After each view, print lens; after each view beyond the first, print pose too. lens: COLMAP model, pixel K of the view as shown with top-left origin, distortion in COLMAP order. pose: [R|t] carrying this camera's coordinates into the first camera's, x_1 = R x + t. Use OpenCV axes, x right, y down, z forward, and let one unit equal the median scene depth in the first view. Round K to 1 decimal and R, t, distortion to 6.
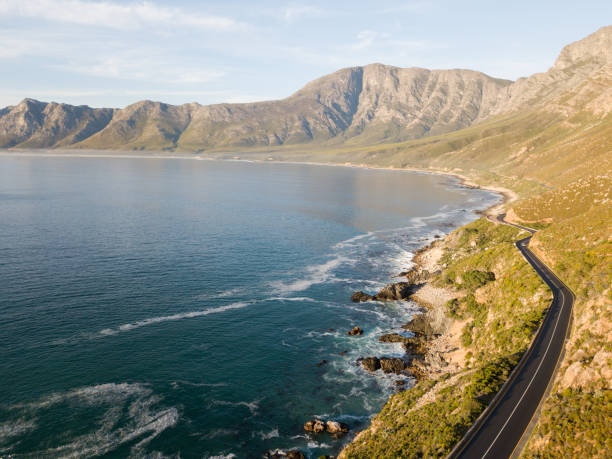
lens RADIAL K [[464.7, 0, 310.3], [0, 464.7, 226.7], [0, 0, 1]] dist [0.005860, -0.015881]
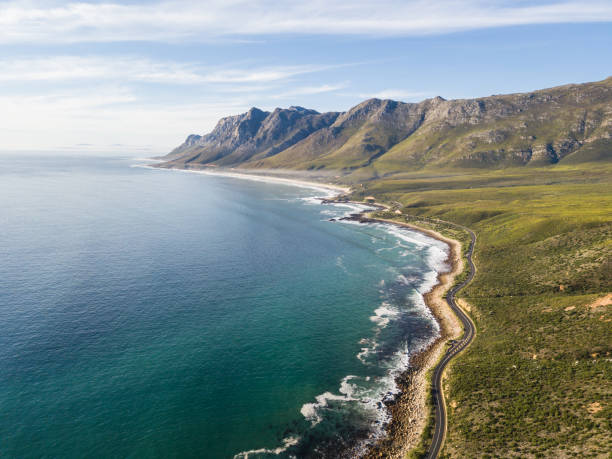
lens RADIAL K [[464.7, 0, 309.0], [0, 464.7, 230.0], [0, 0, 1]] dist [0.005860, -0.015881]
pose [[0.748137, 0.111567, -0.654098, 0.077341], [-0.112671, 0.992808, 0.040469, -0.086961], [0.653908, 0.043422, 0.755327, 0.400525]]
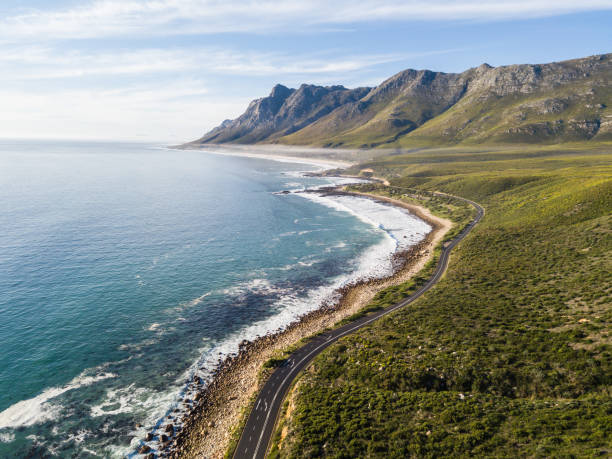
lens RADIAL K [[464.7, 0, 300.4], [0, 464.7, 227.5], [0, 0, 1]] dist [0.005860, -0.015881]
pose [[0.657530, 0.137396, -0.740794, 0.056283], [-0.130468, 0.989142, 0.067653, -0.082844], [0.742046, 0.052166, 0.668316, 0.487374]]
